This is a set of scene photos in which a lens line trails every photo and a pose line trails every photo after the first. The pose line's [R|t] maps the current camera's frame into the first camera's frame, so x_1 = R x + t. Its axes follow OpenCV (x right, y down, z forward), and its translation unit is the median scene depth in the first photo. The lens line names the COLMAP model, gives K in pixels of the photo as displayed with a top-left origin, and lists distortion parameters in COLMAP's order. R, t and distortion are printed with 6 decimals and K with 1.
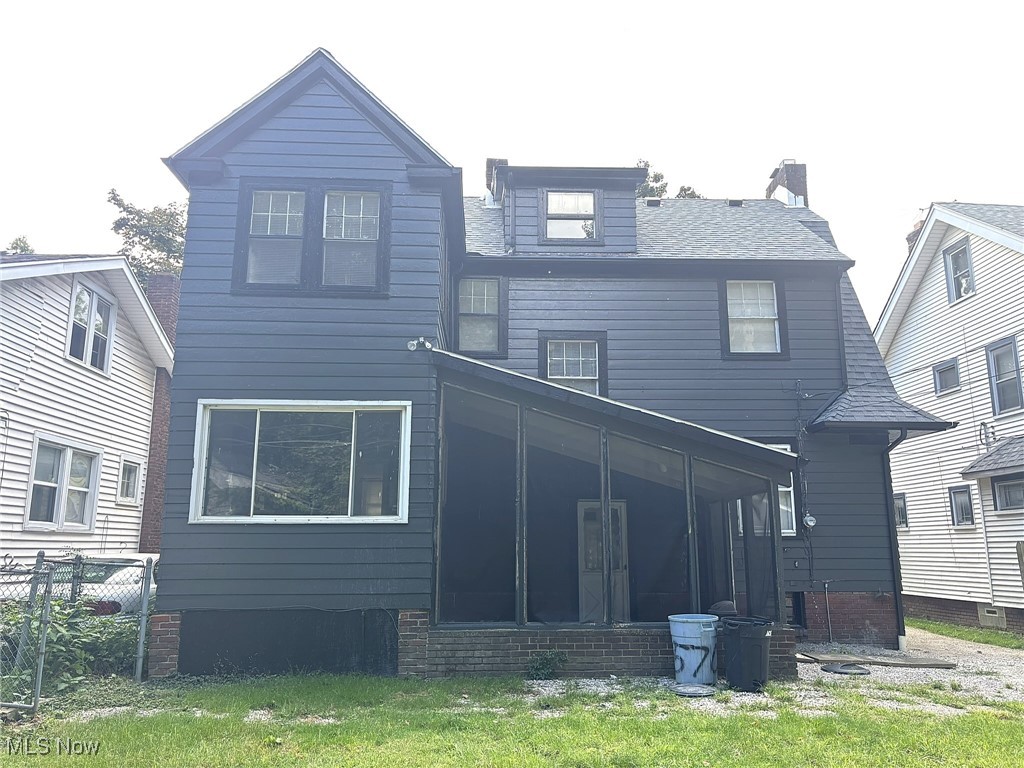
lens RADIAL K [[767.3, 0, 512.0], [0, 767.3, 384.0], [0, 0, 1]] dist [0.047073, 0.000331]
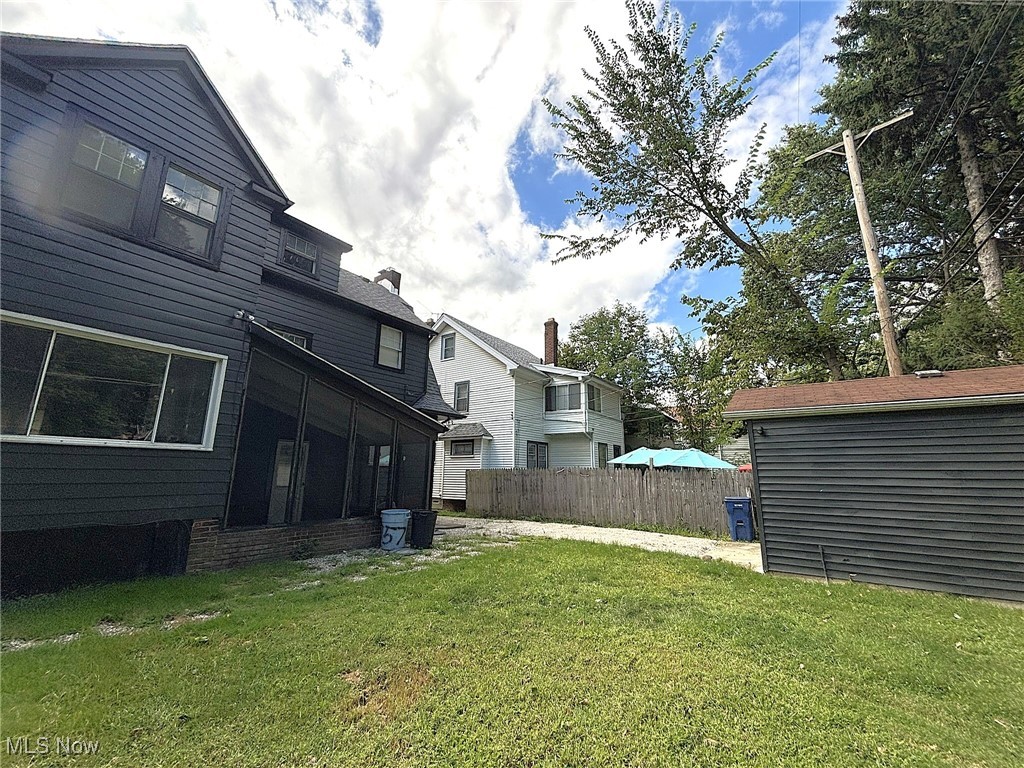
lens RADIAL K [[415.4, 0, 510.7], [0, 415.4, 381.0], [0, 0, 1]] dist [0.001275, -0.000390]
pose [[0.621711, 0.180696, 0.762118, -0.359605], [-0.177848, 0.980177, -0.087314, 0.039174], [-0.762788, -0.081257, 0.641523, 0.189575]]
